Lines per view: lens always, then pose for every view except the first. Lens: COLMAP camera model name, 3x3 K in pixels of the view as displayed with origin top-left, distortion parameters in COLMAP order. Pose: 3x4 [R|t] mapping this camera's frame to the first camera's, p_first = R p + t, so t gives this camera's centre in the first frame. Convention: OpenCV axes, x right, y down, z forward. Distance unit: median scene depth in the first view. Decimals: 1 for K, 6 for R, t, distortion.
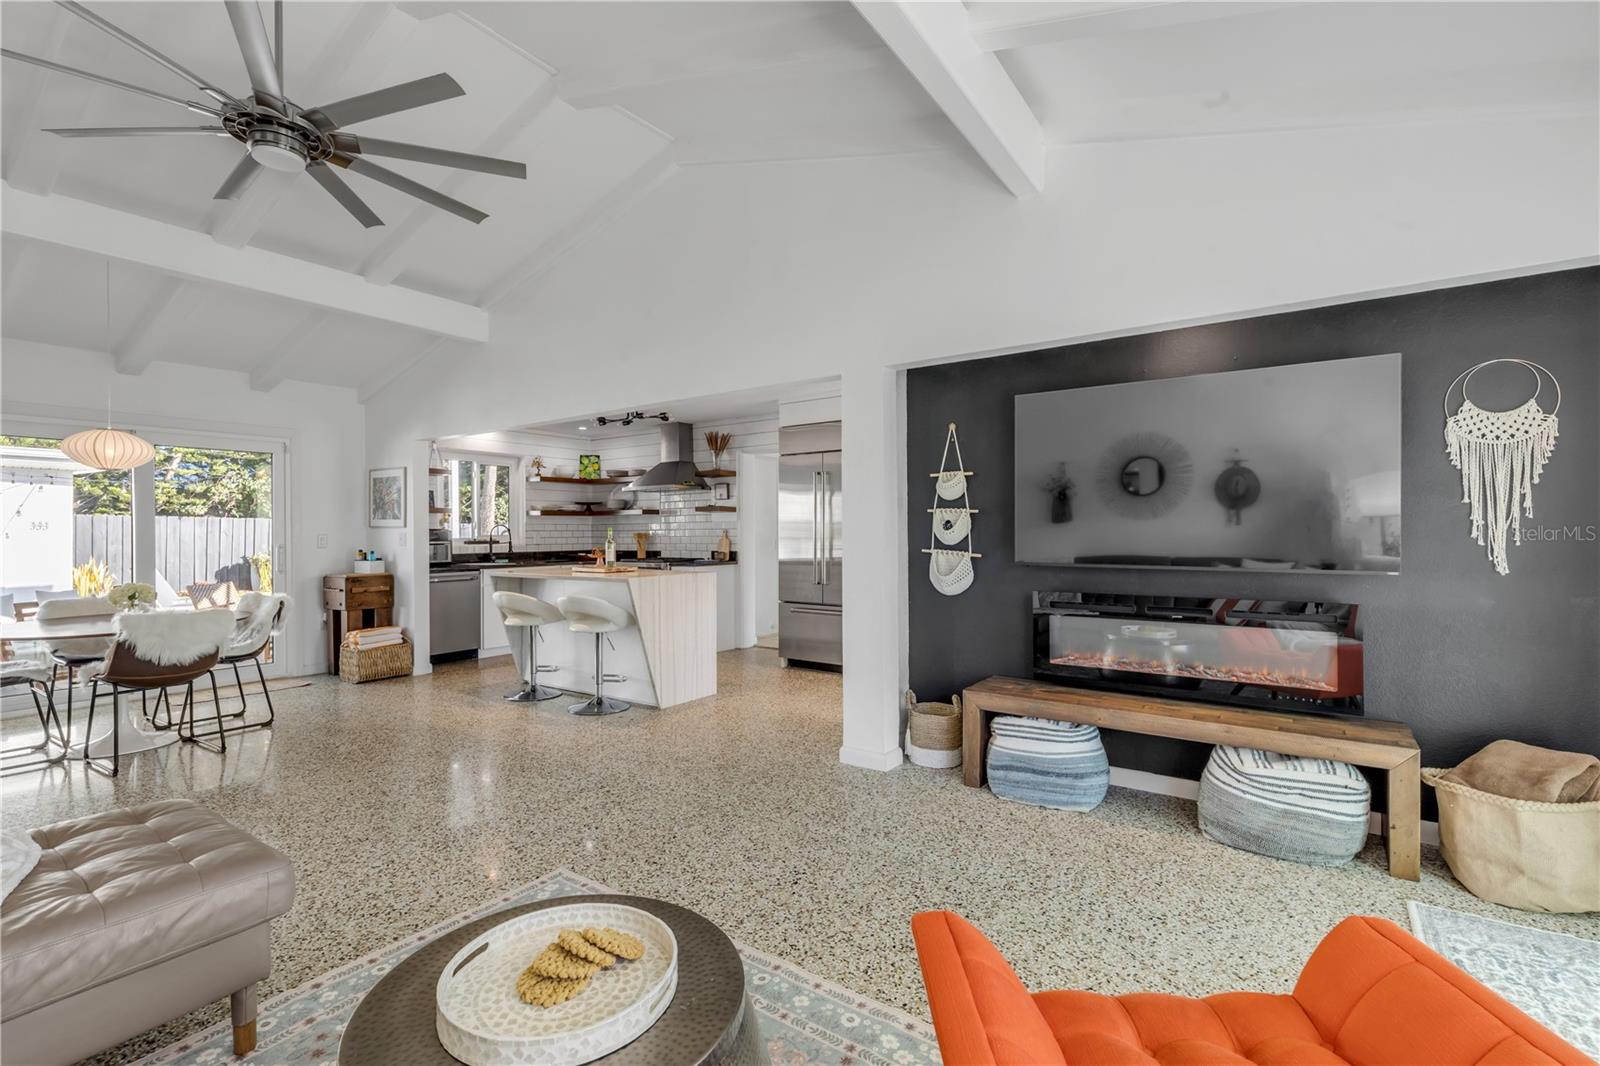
lens RADIAL K [[713.2, 0, 797.2], [0, 713.2, 532.7], [0, 0, 1]] dist [0.001394, -0.000425]
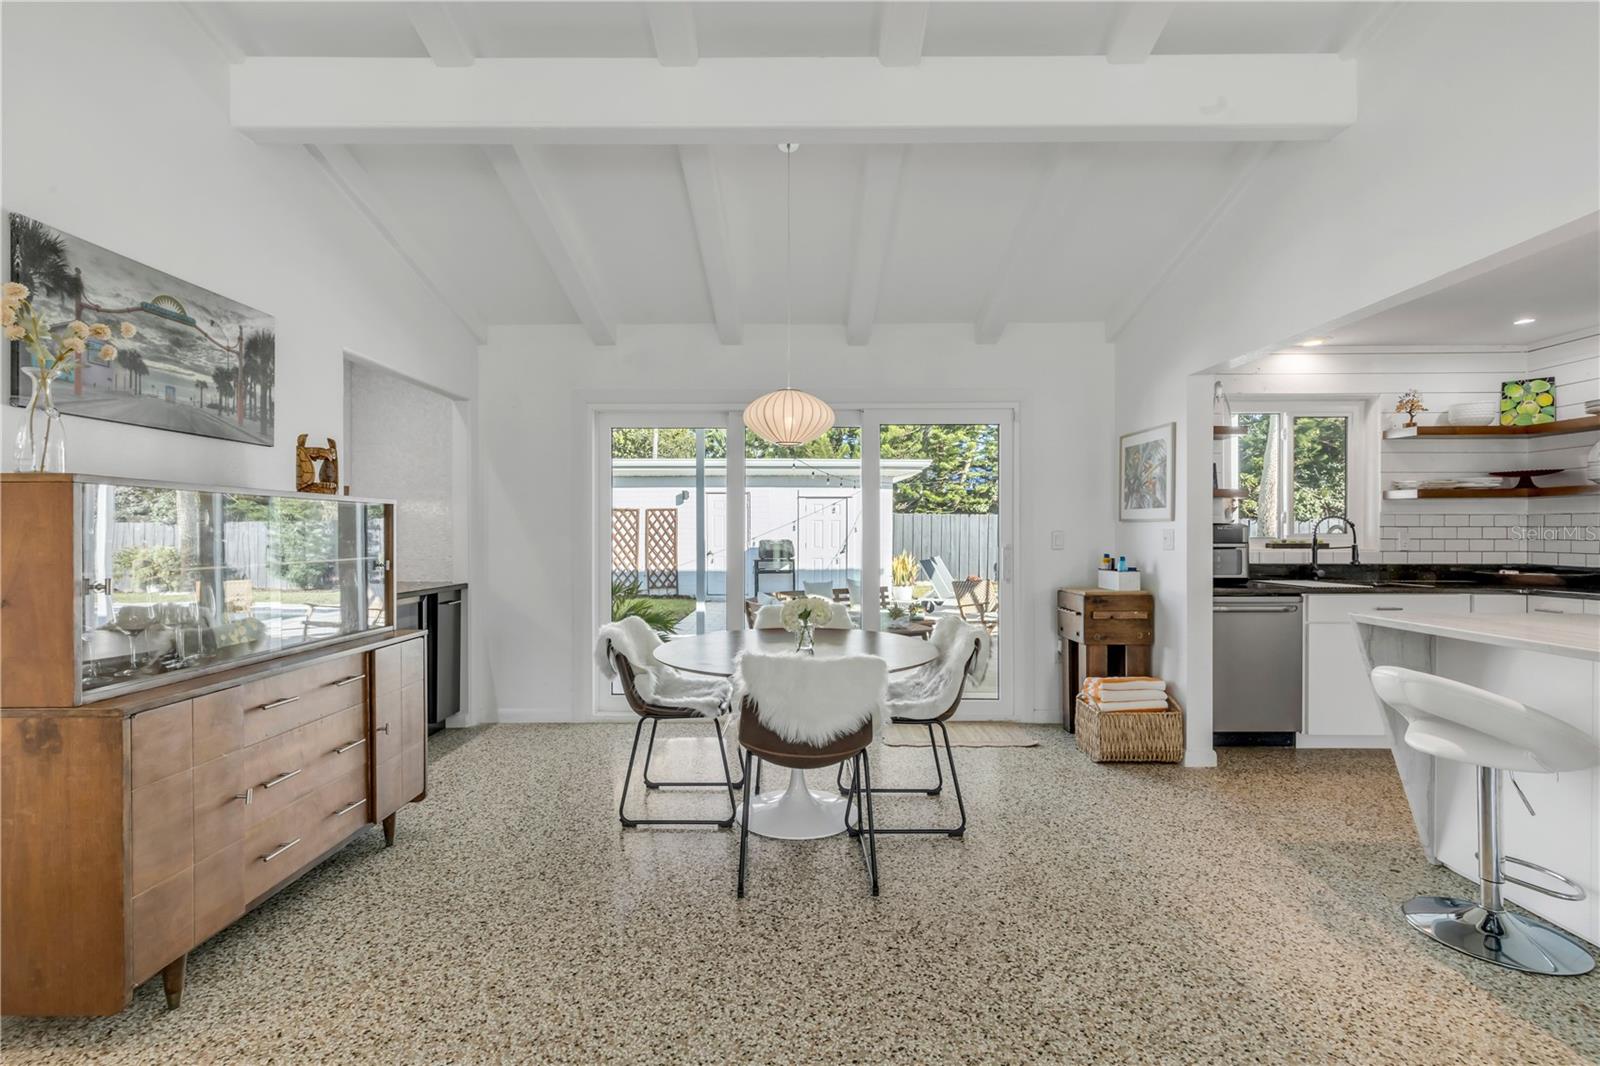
lens RADIAL K [[713.2, 0, 797.2], [0, 713.2, 532.7], [0, 0, 1]] dist [0.001394, -0.000425]
pose [[0.560056, 0.008021, -0.828416, -0.219032], [-0.004400, 0.999968, 0.006707, 0.000569], [0.828443, -0.000112, 0.560073, 0.383154]]
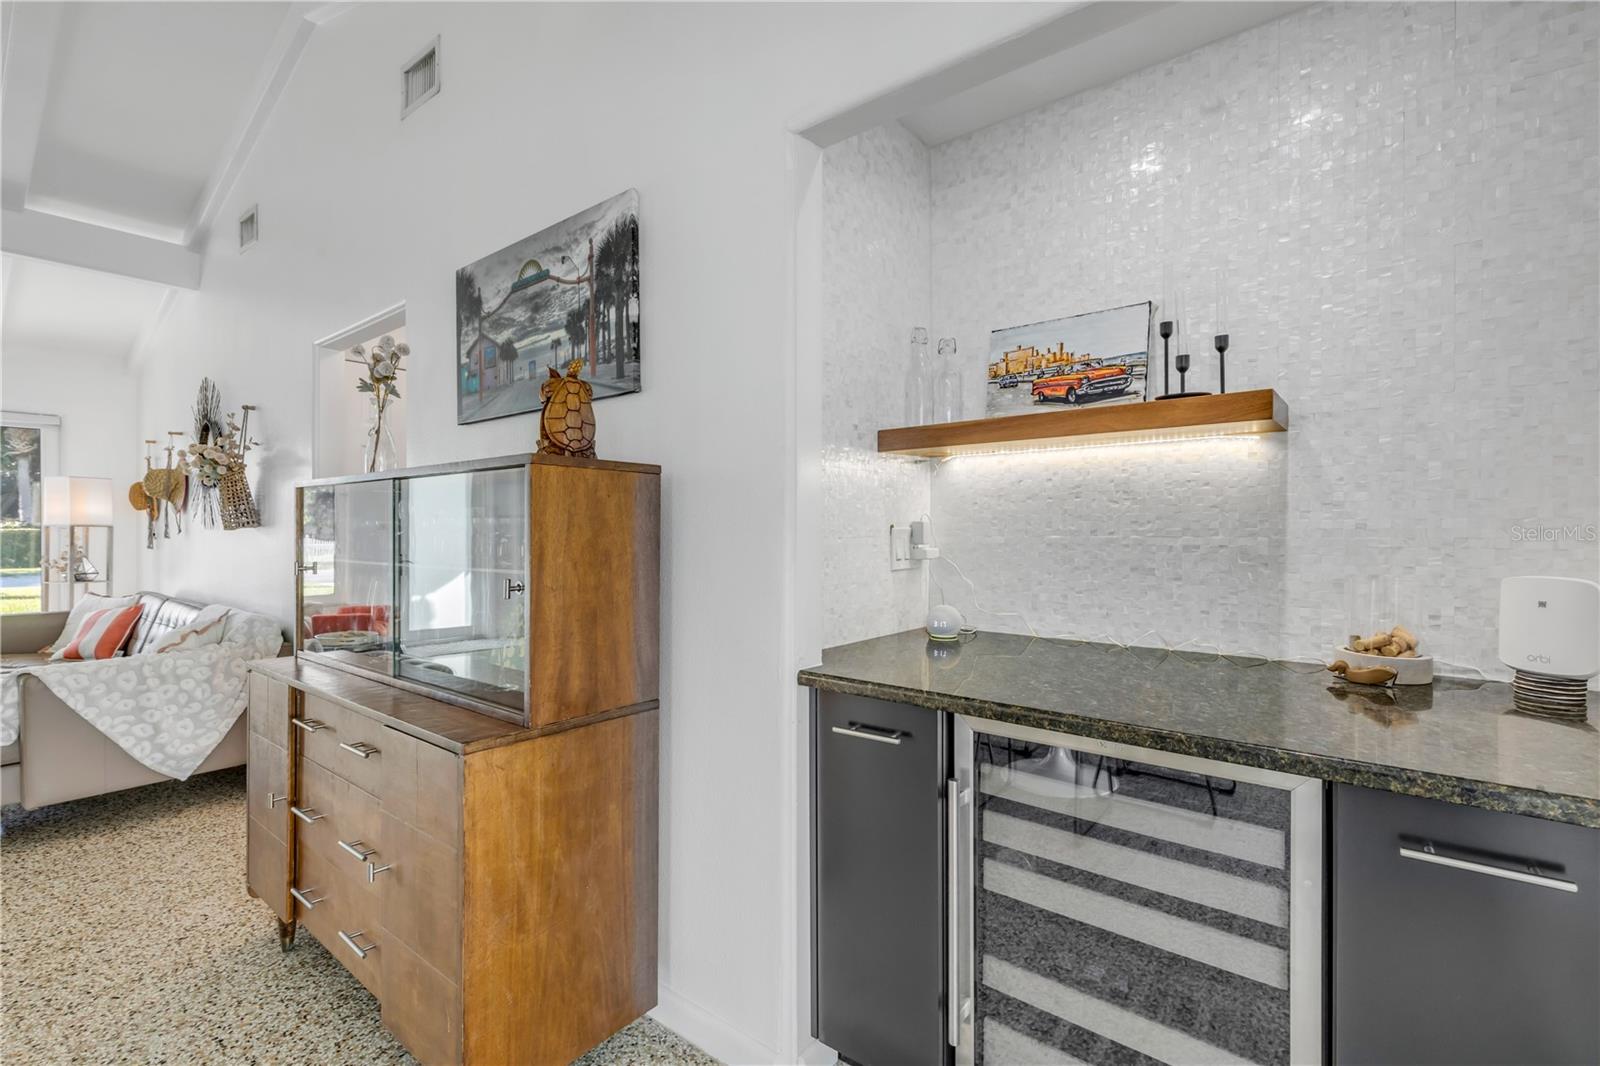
lens RADIAL K [[713.2, 0, 797.2], [0, 713.2, 532.7], [0, 0, 1]] dist [0.001394, -0.000425]
pose [[-0.997302, 0.005921, 0.073172, -0.853396], [0.006404, 0.999959, 0.006367, 0.006523], [-0.073132, 0.006819, -0.997299, 0.640818]]
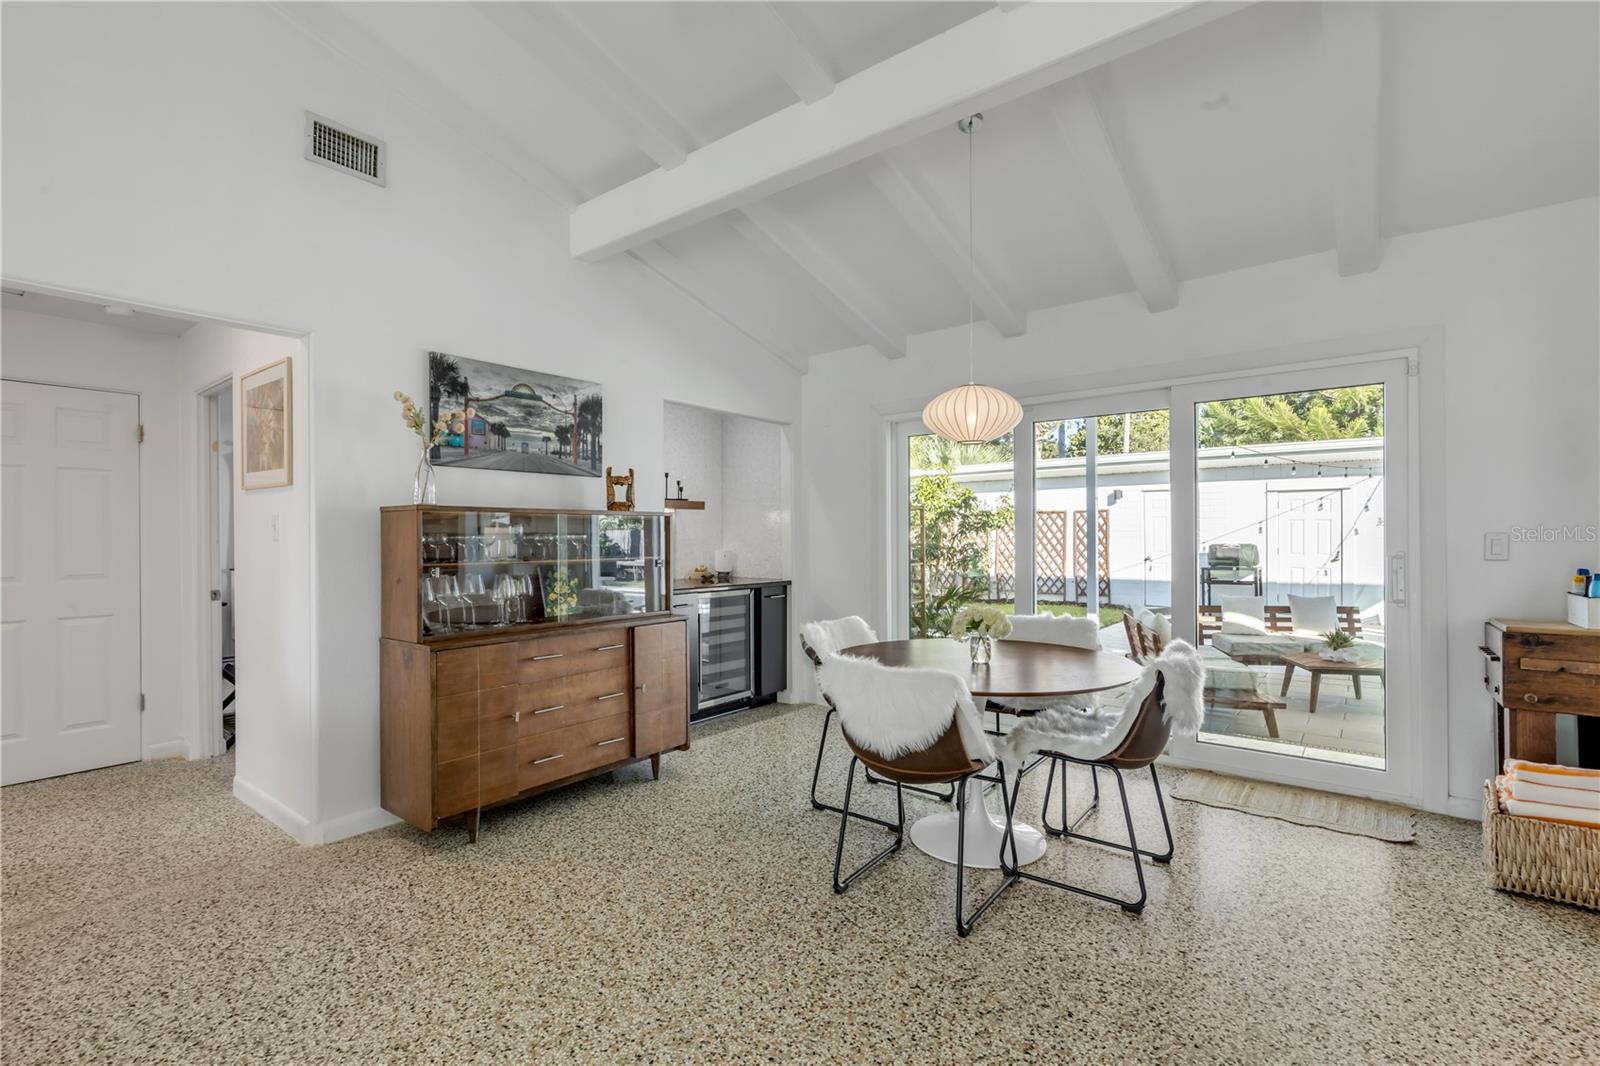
lens RADIAL K [[719.4, 0, 800.0], [0, 719.4, 533.0], [0, 0, 1]] dist [0.002798, -0.000422]
pose [[-0.065736, 0.002923, -0.997833, -0.156276], [0.004695, 0.999986, 0.002620, -0.000688], [0.997826, -0.004513, -0.065749, 0.574474]]
